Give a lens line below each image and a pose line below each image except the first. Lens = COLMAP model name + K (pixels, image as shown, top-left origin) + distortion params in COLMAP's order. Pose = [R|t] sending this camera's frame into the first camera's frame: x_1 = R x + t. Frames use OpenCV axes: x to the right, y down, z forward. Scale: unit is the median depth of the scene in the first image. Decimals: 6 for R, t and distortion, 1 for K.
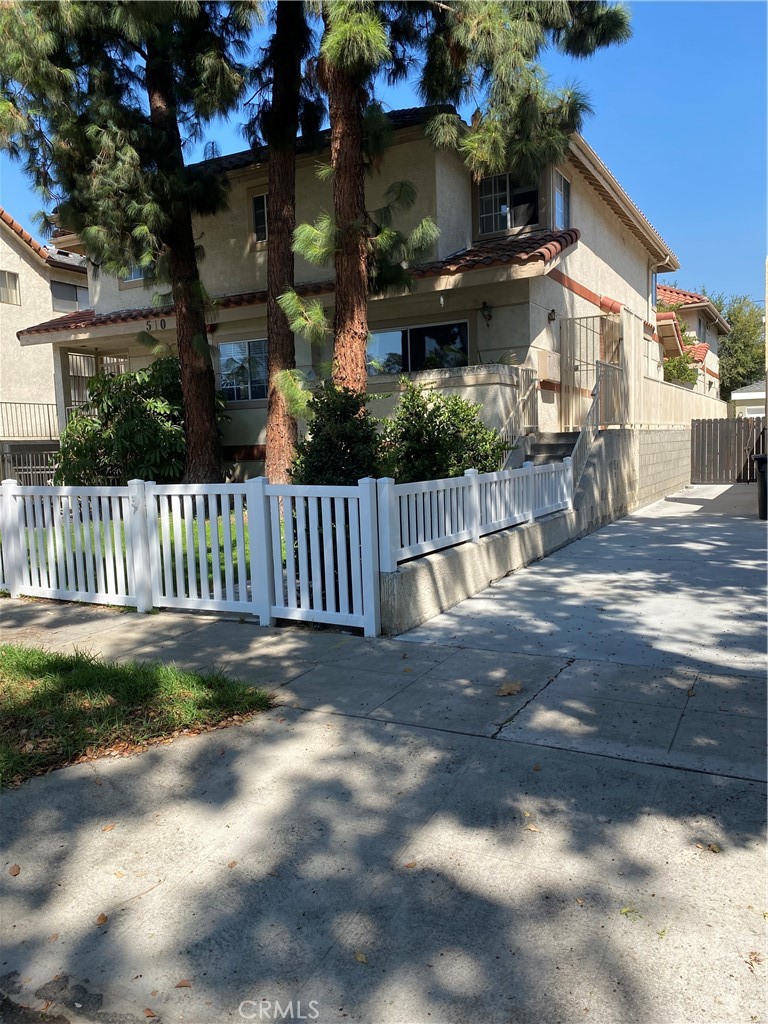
lens RADIAL K [[785.0, 0, 384.0], [0, 785.0, 512.0], [0, 0, 1]] dist [0.010018, 0.001527]
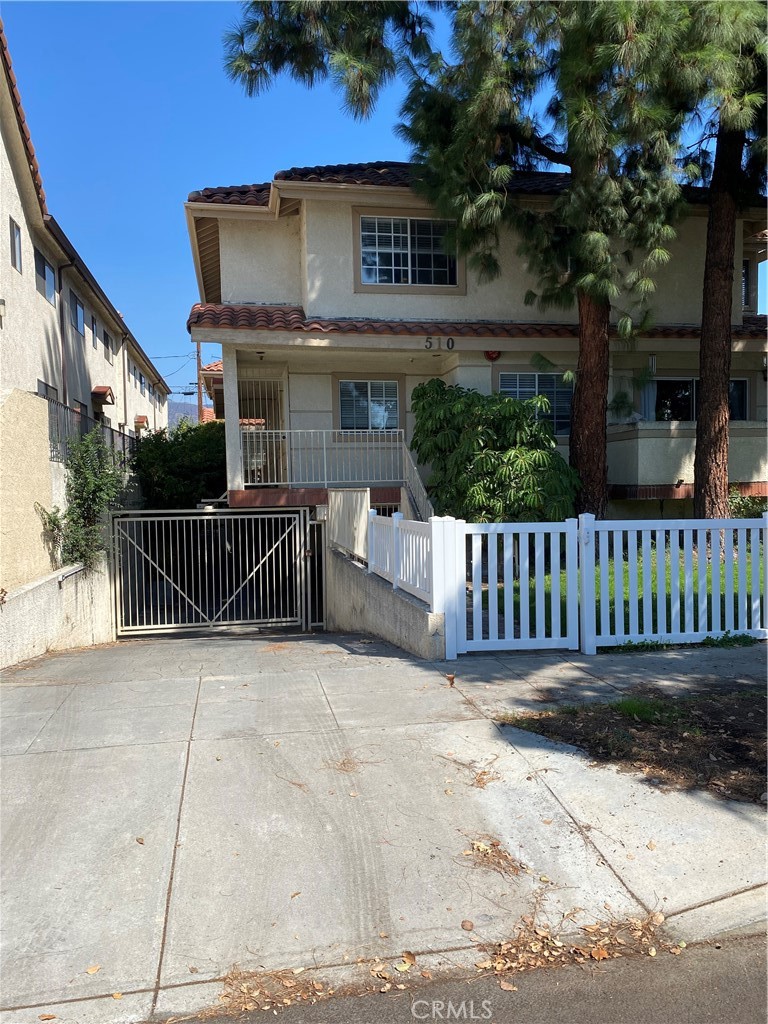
lens RADIAL K [[785.0, 0, 384.0], [0, 785.0, 512.0], [0, 0, 1]] dist [0.010018, 0.001527]
pose [[0.779177, -0.001749, 0.626801, -0.893299], [0.043232, 0.997765, -0.050958, -0.006200], [-0.625311, 0.066803, 0.777511, 0.366108]]
